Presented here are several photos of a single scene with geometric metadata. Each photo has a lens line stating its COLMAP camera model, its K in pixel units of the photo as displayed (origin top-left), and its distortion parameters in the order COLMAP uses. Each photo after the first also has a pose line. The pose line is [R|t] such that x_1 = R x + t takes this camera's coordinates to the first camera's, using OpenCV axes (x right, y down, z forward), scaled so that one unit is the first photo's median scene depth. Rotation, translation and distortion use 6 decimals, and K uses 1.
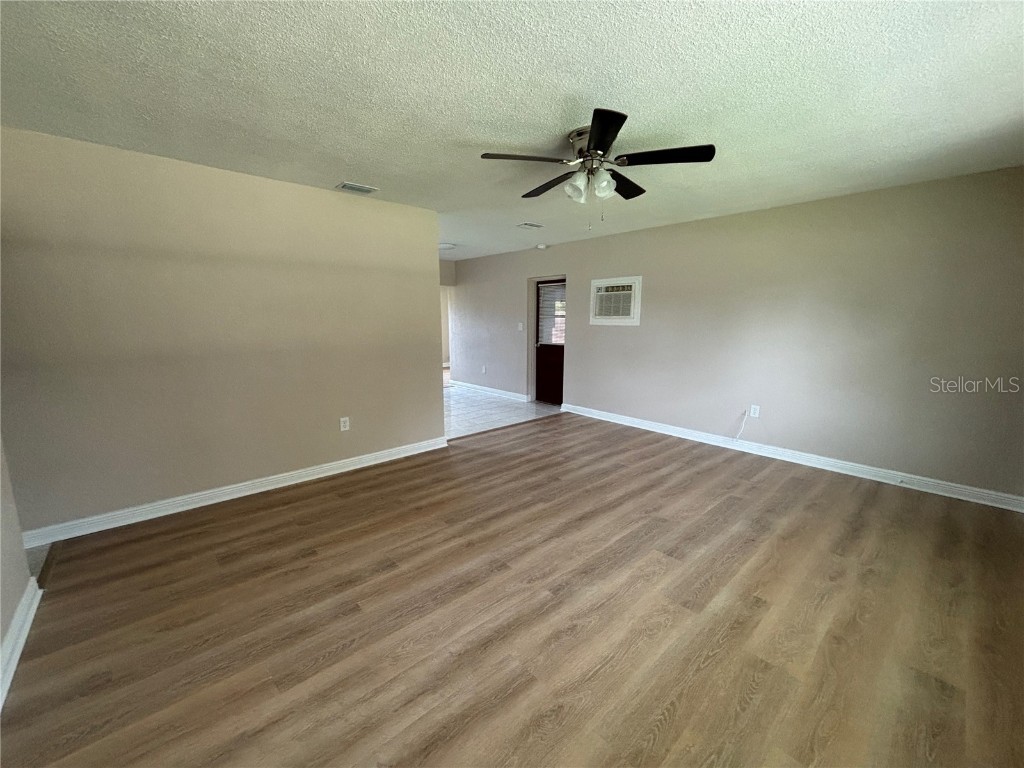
lens RADIAL K [[414.7, 0, 519.6], [0, 414.7, 379.2], [0, 0, 1]] dist [-0.000342, 0.000900]
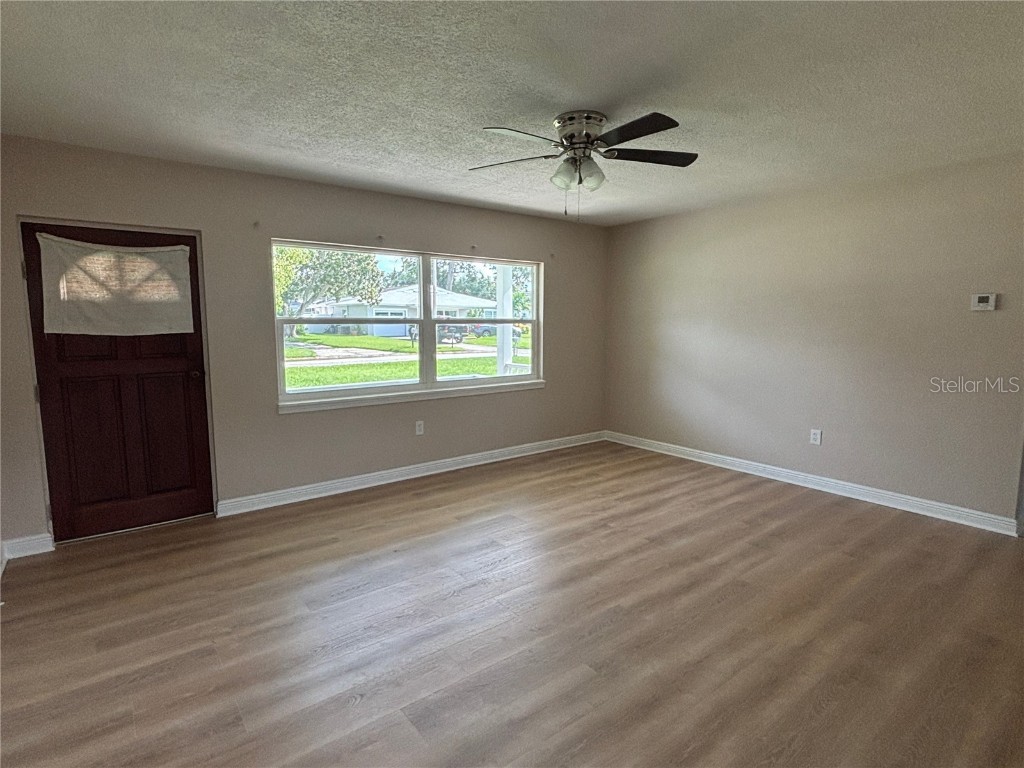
lens RADIAL K [[542.2, 0, 510.0], [0, 542.2, 383.3], [0, 0, 1]] dist [-0.003242, -0.001108]
pose [[-0.995923, -0.012788, 0.089294, 0.198197], [0.012001, 0.962317, 0.271664, -0.328443], [-0.089403, 0.271628, -0.958241, 2.119985]]
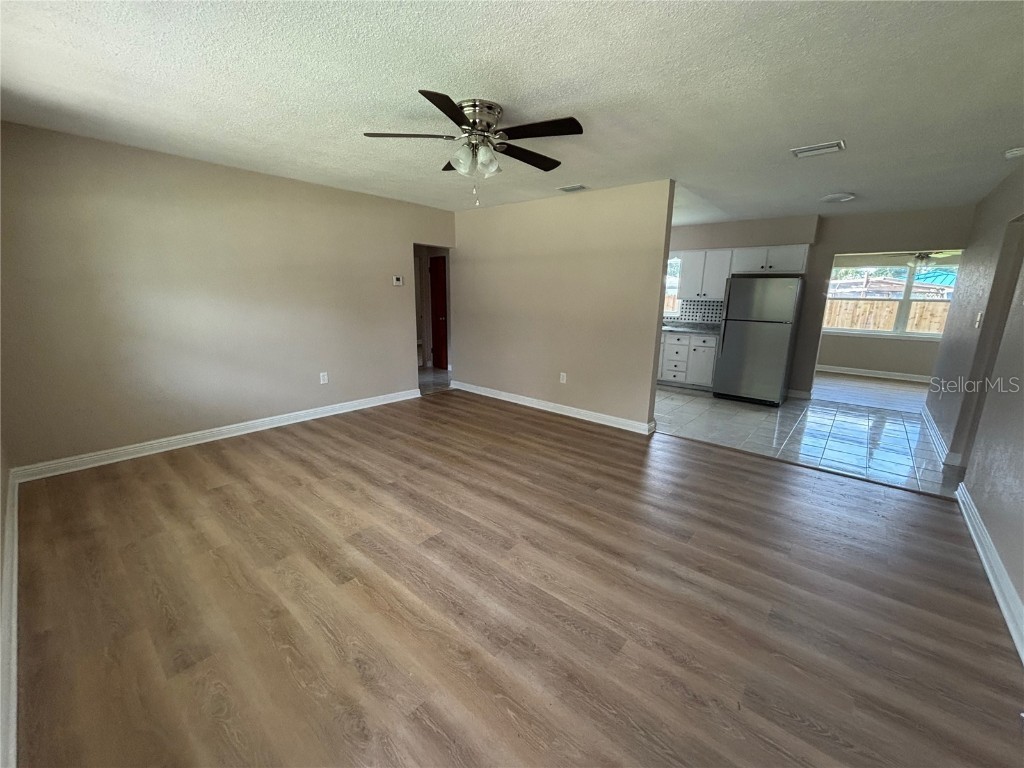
lens RADIAL K [[414.7, 0, 511.8], [0, 414.7, 385.3], [0, 0, 1]] dist [-0.000342, 0.000900]
pose [[0.122568, 0.220588, -0.967635, 1.198155], [-0.172145, 0.964933, 0.198167, -0.143976], [0.977417, 0.142285, 0.156243, 0.940109]]
